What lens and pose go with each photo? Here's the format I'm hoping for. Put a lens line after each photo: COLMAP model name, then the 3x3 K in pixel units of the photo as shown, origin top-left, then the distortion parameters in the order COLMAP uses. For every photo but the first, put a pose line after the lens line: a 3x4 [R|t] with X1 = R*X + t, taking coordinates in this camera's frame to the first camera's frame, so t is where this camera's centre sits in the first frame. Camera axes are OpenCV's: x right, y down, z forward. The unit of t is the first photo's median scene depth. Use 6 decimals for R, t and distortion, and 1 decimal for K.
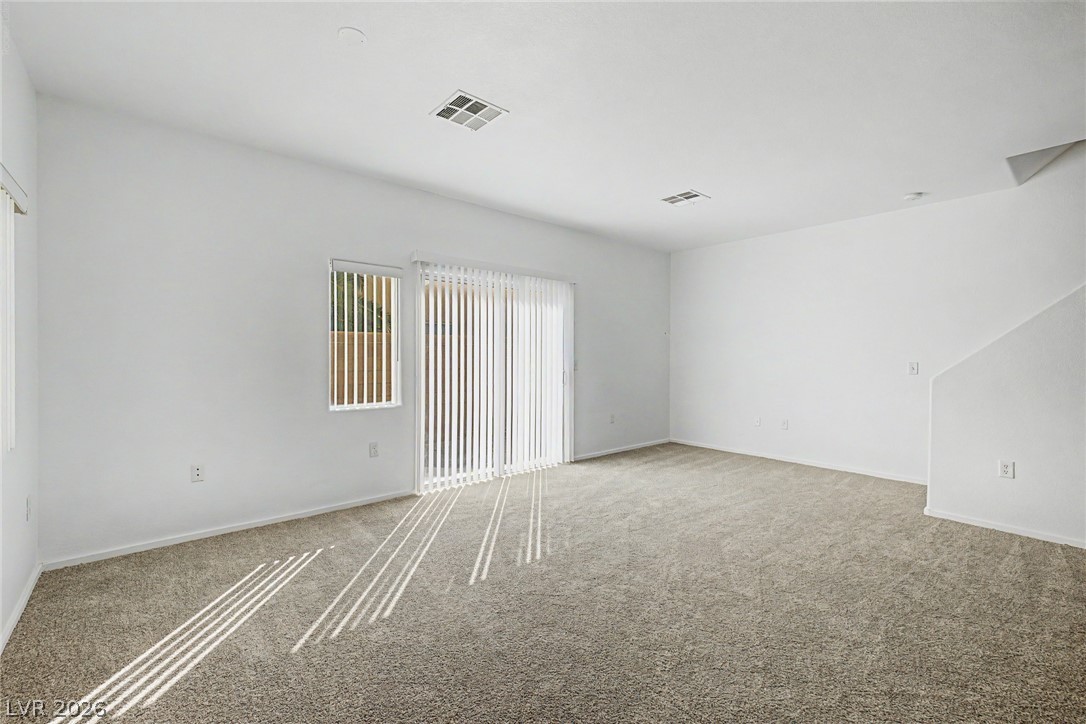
lens RADIAL K [[457.7, 0, 539.5], [0, 457.7, 355.8], [0, 0, 1]] dist [0.000869, -0.000559]
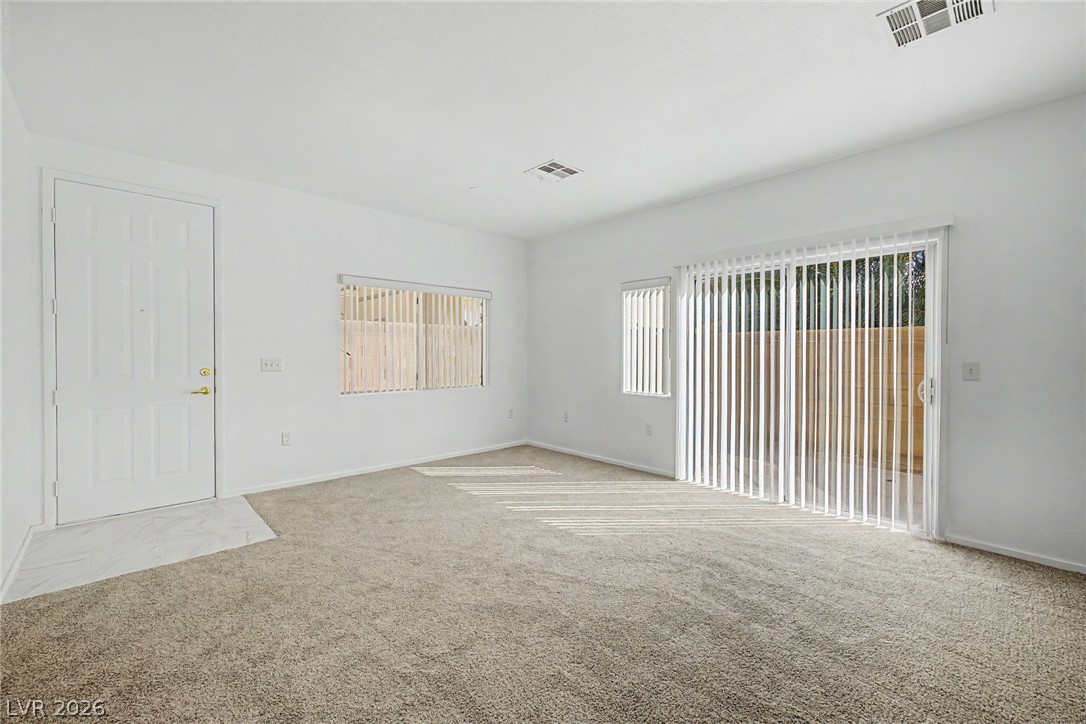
lens RADIAL K [[457.7, 0, 539.5], [0, 457.7, 355.8], [0, 0, 1]] dist [0.000869, -0.000559]
pose [[0.034184, 0.006857, -0.999392, 0.789076], [-0.006292, 0.999958, 0.006646, 0.000295], [0.999396, 0.006061, 0.034226, 0.610524]]
